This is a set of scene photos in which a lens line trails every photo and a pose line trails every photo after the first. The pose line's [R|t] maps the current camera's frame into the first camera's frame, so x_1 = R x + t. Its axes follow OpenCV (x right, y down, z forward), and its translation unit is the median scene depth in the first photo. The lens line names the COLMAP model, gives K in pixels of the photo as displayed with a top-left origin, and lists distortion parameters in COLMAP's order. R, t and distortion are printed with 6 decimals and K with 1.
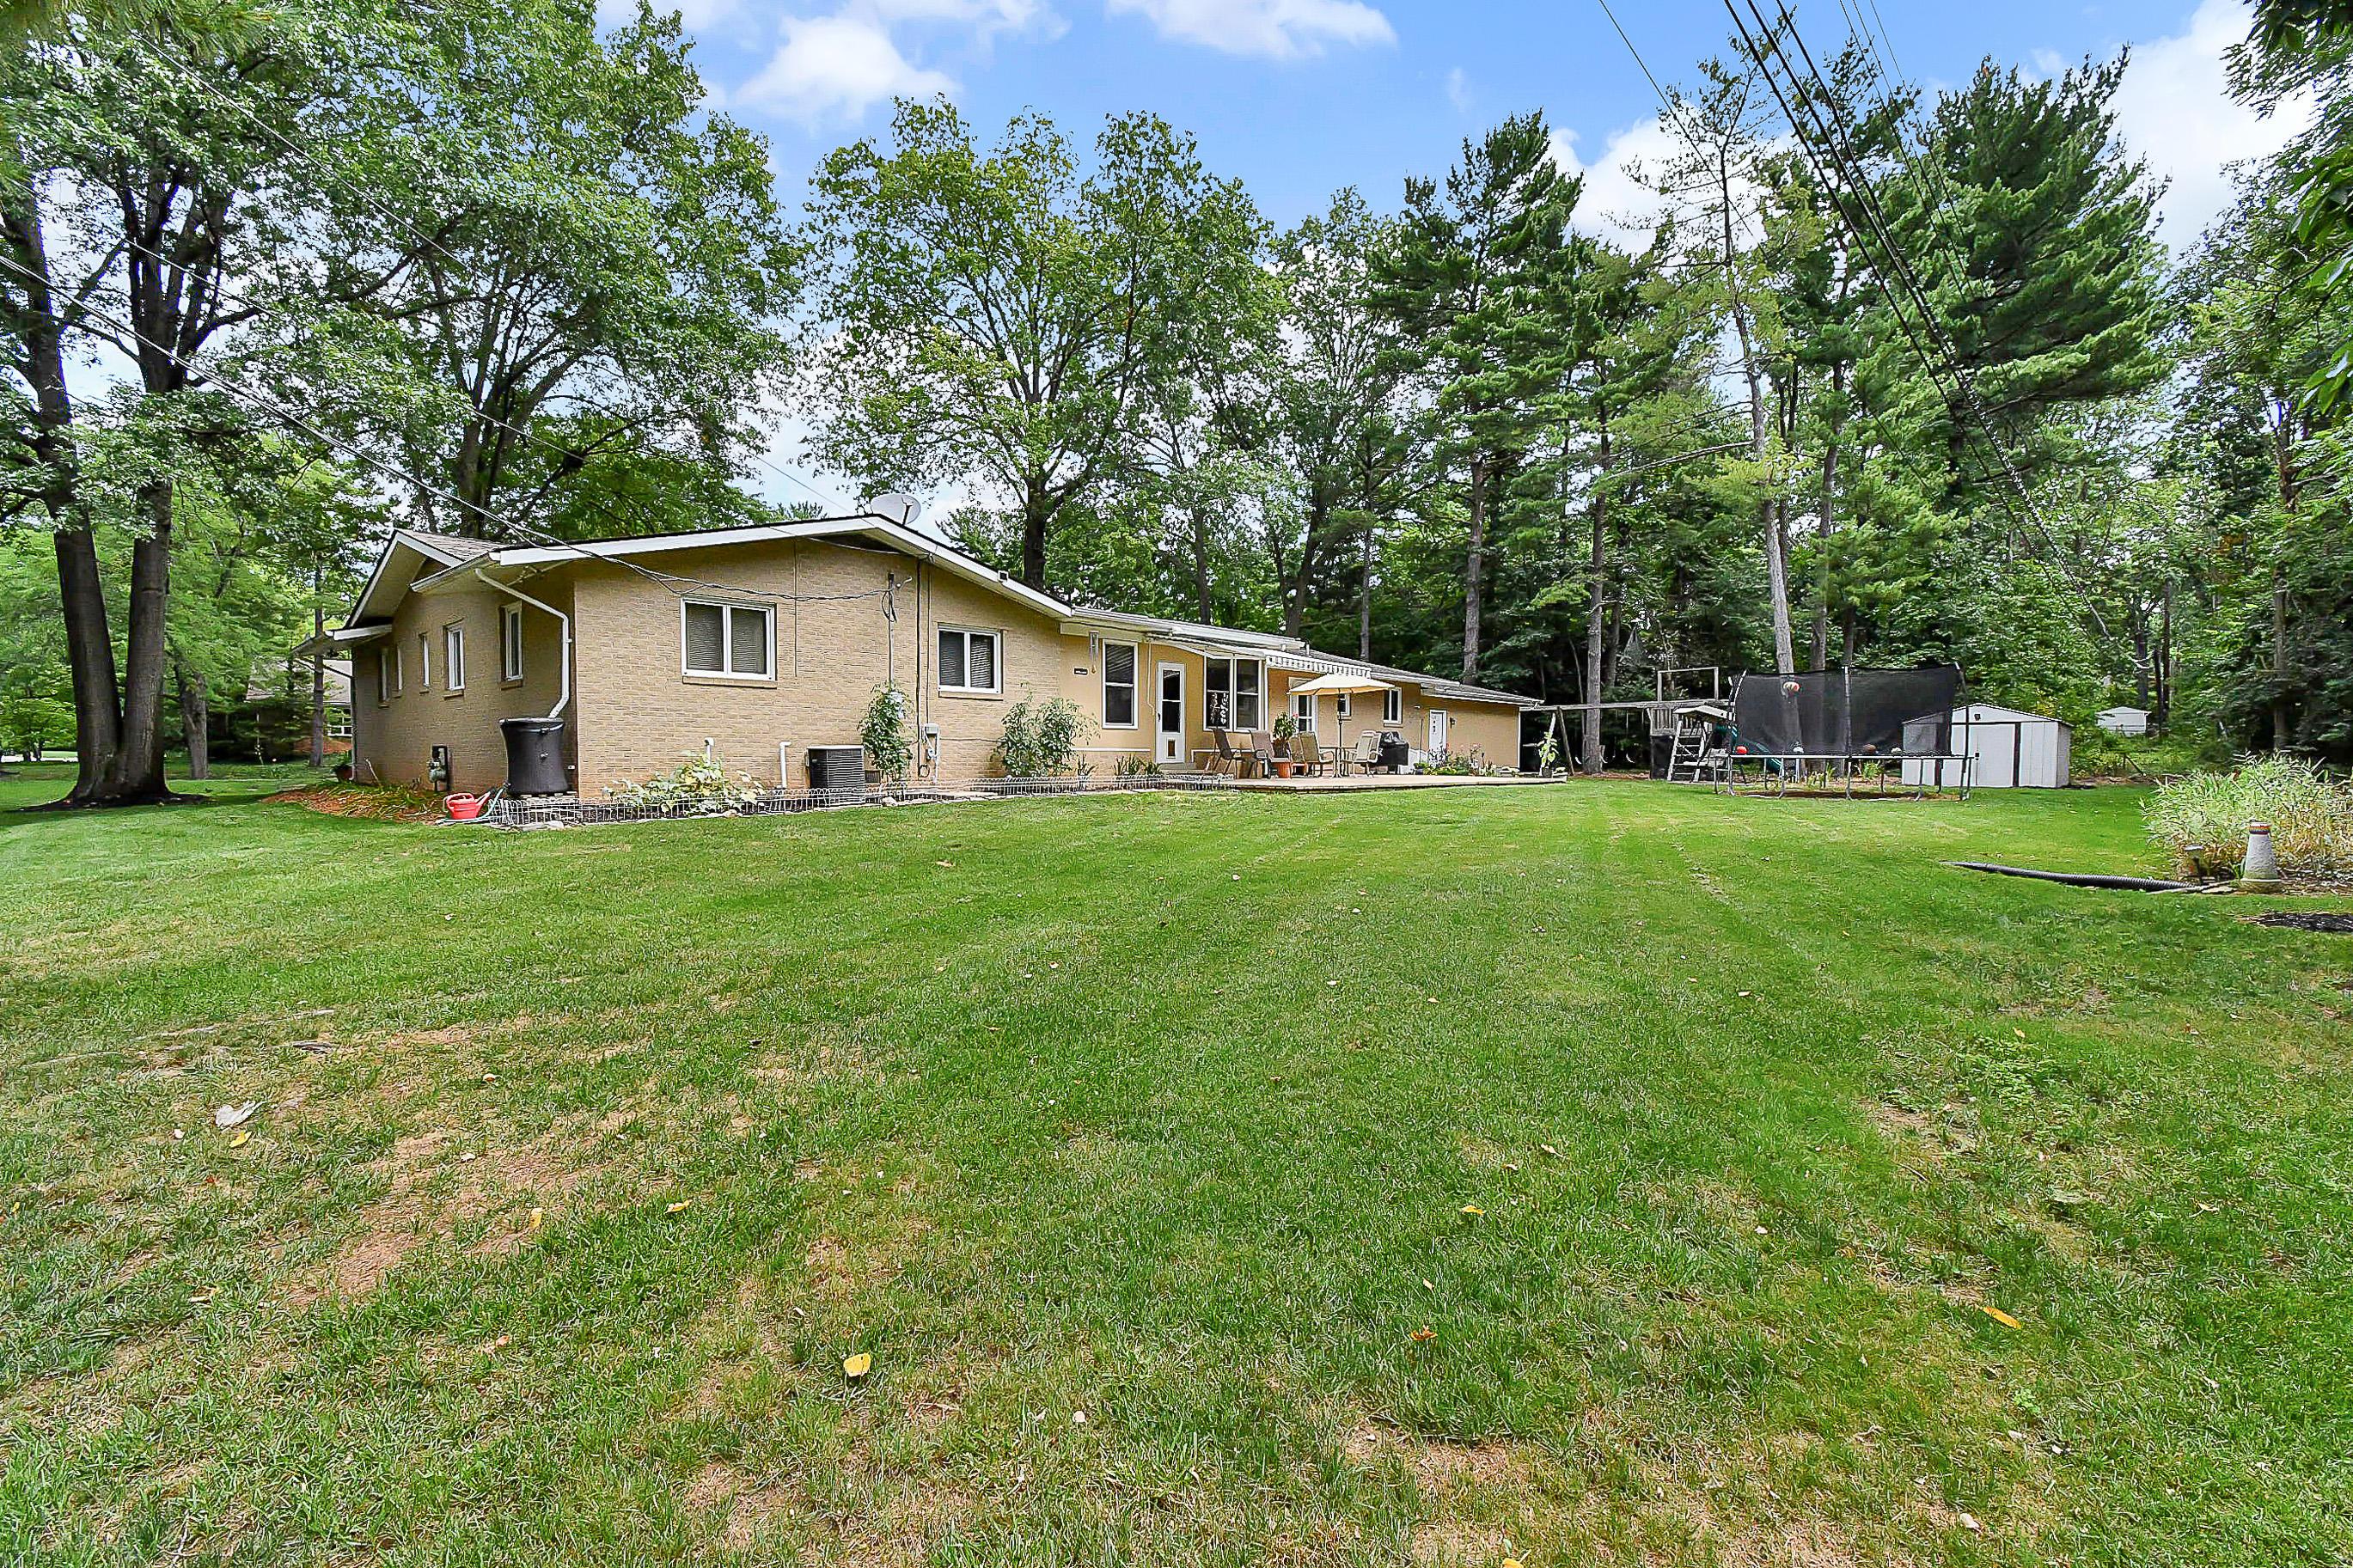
lens RADIAL K [[1037.1, 0, 1192.7], [0, 1037.1, 791.8], [0, 0, 1]] dist [0.001926, -0.011890]
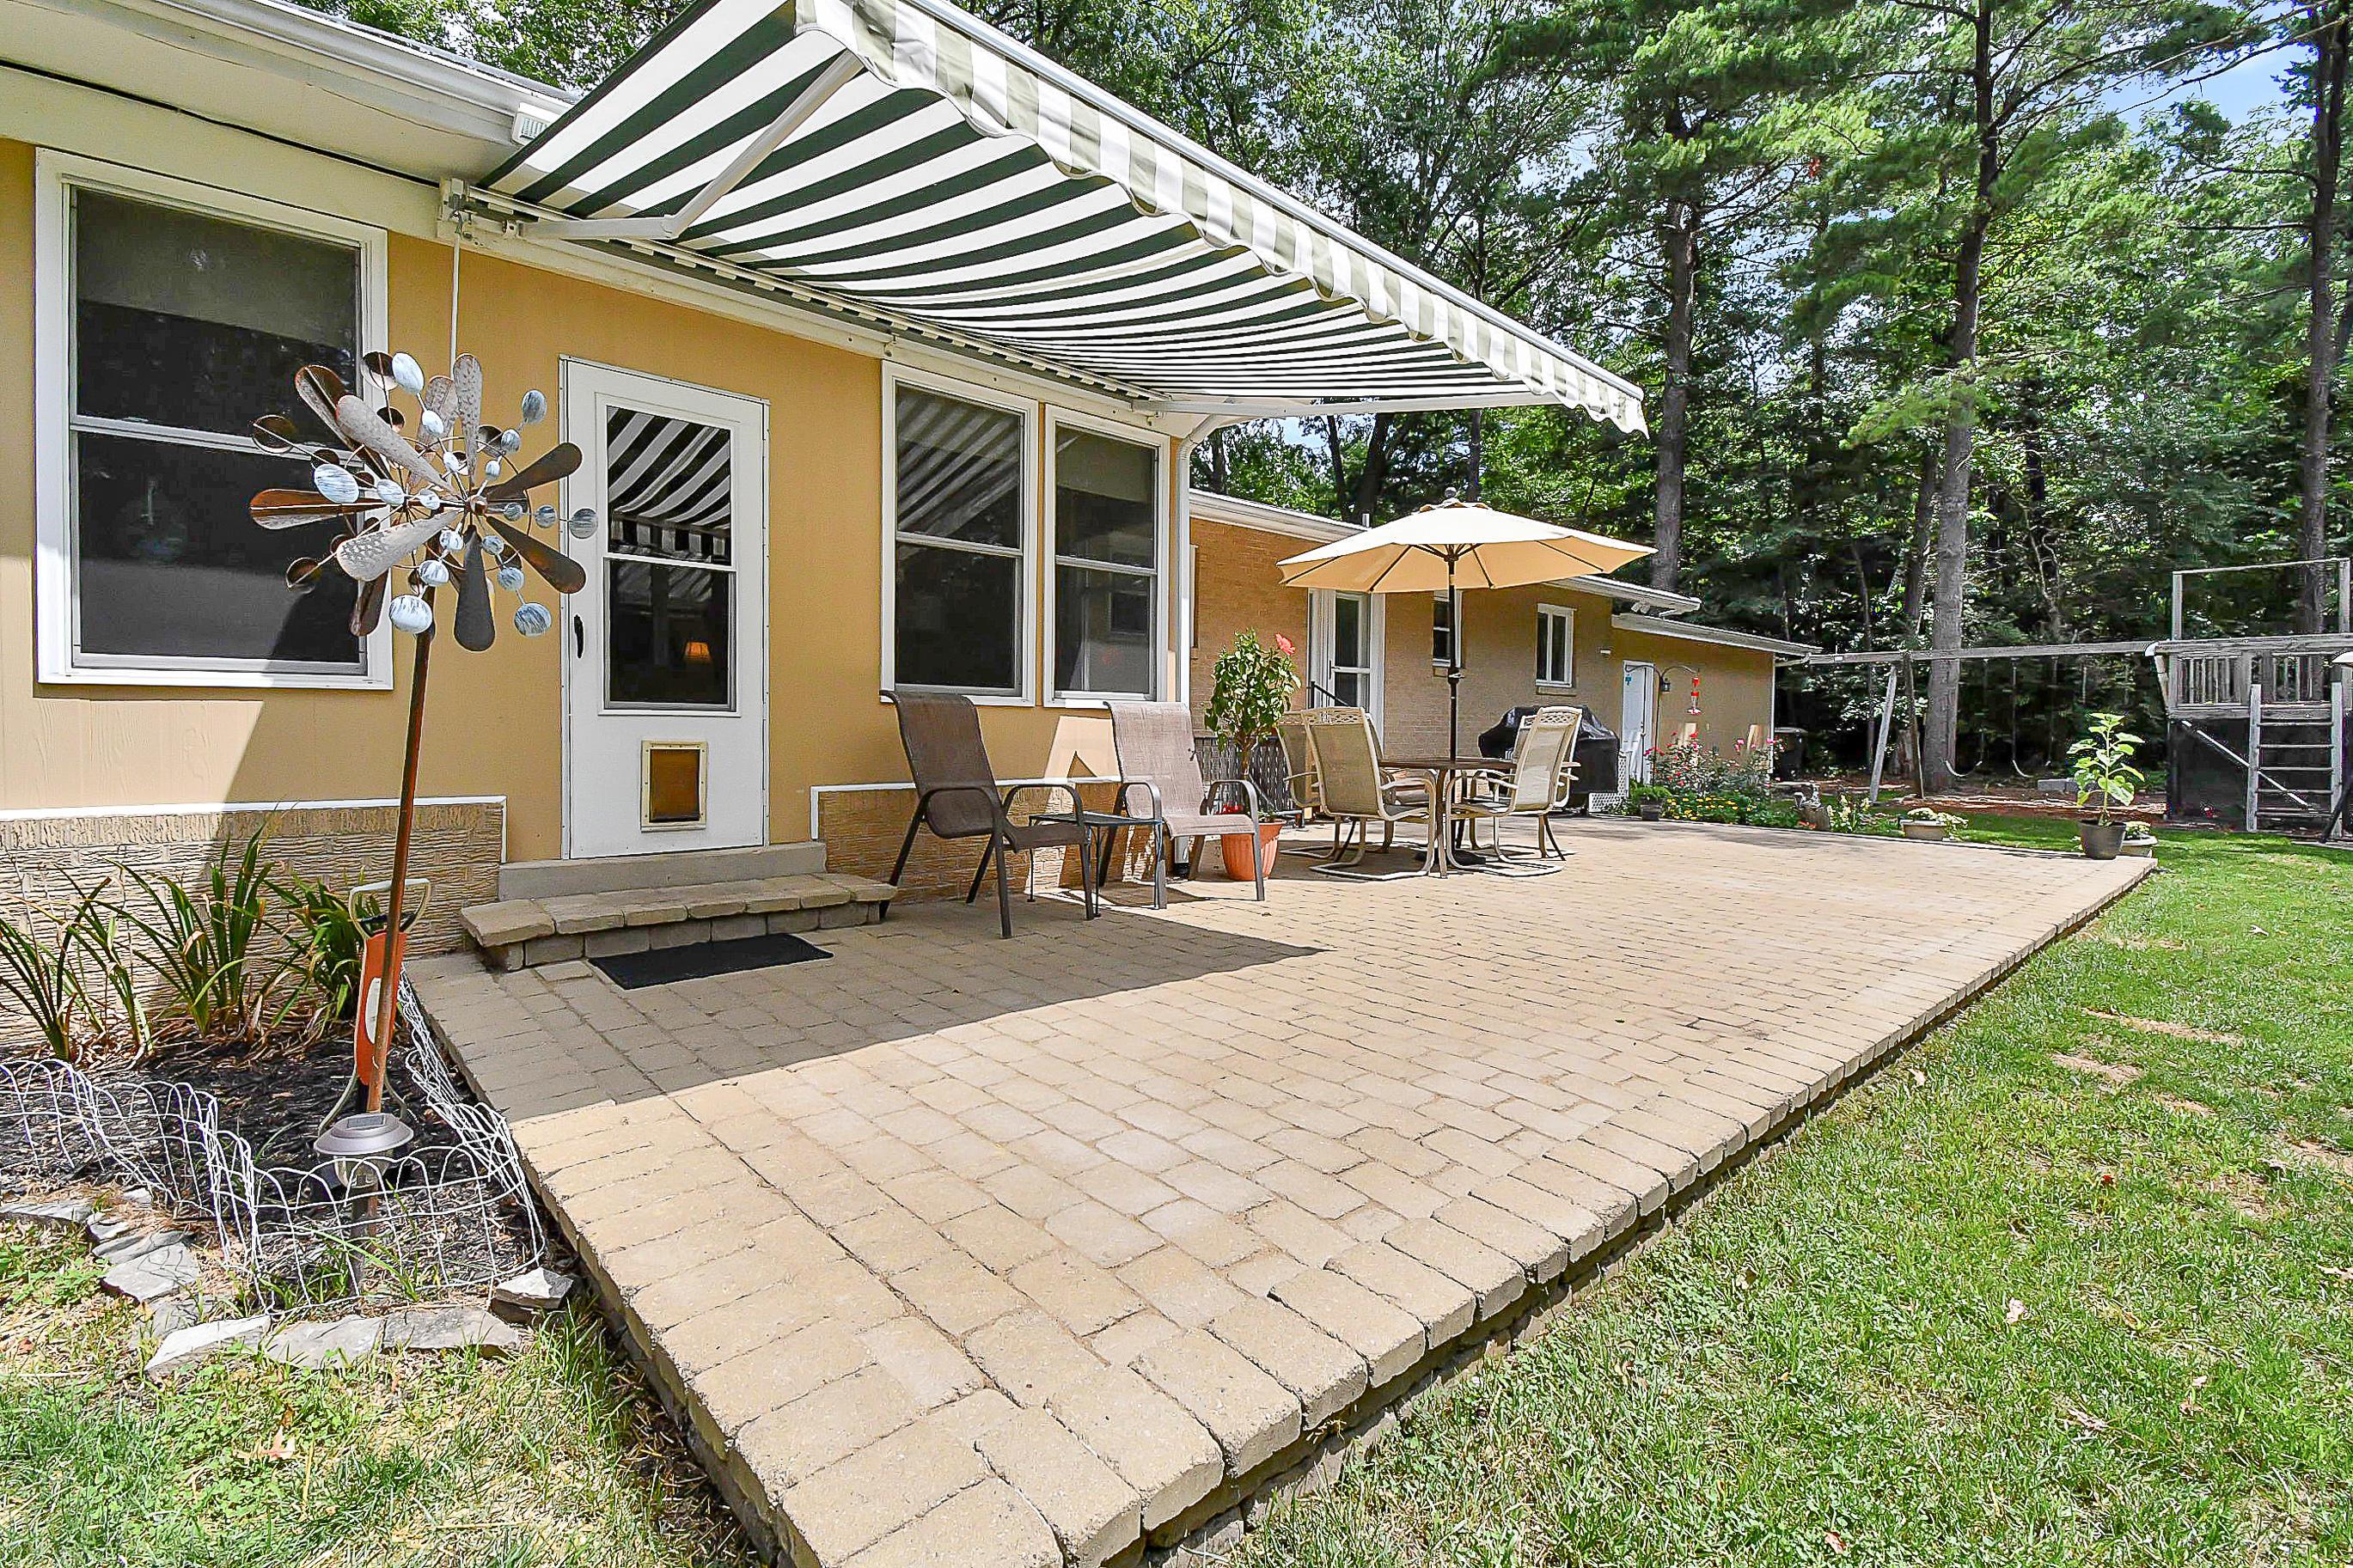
lens RADIAL K [[1210.7, 0, 1176.5], [0, 1210.7, 784.0], [0, 0, 1]] dist [0.001913, 0.037066]
pose [[0.998100, 0.010203, -0.060768, 0.206024], [-0.009552, 0.999894, 0.010998, -0.095872], [0.060873, -0.010397, 0.998091, 1.568843]]
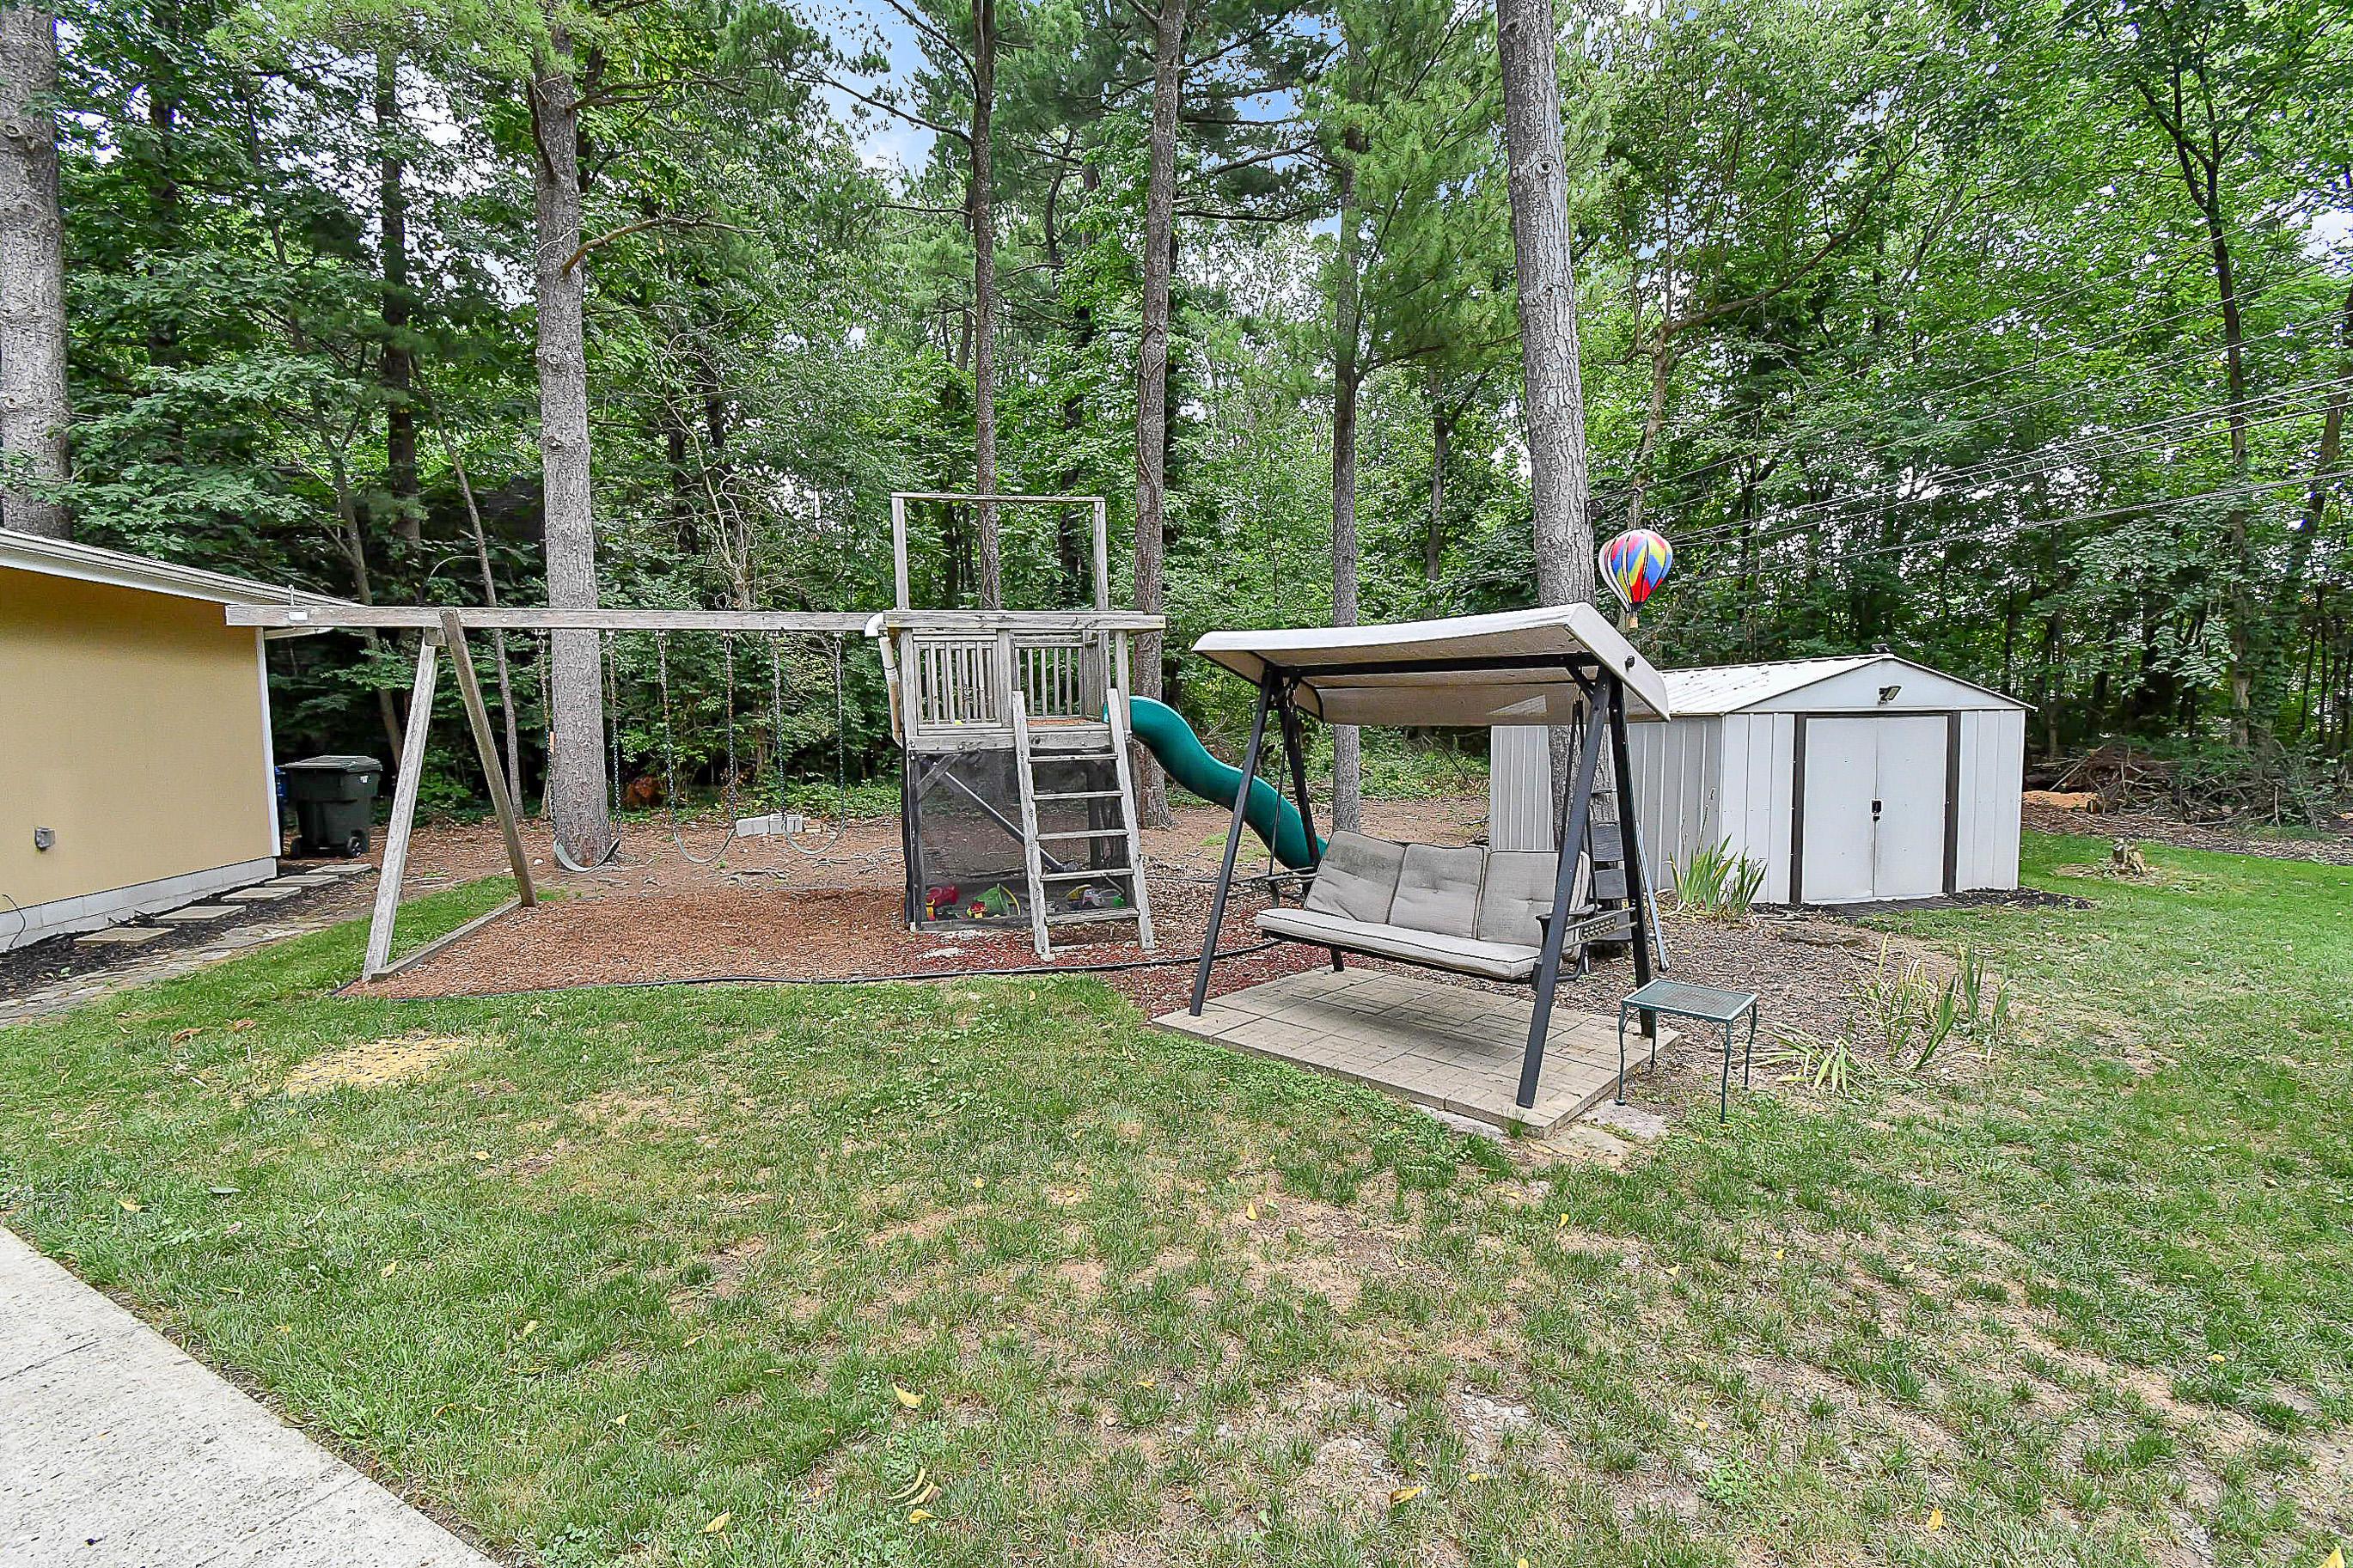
lens RADIAL K [[1037.1, 0, 1192.7], [0, 1037.1, 791.8], [0, 0, 1]] dist [0.001926, -0.011890]
pose [[0.582987, -0.064068, 0.809951, 1.043204], [0.036156, 0.997944, 0.052914, -0.193582], [-0.811676, -0.001564, 0.584105, 2.855936]]
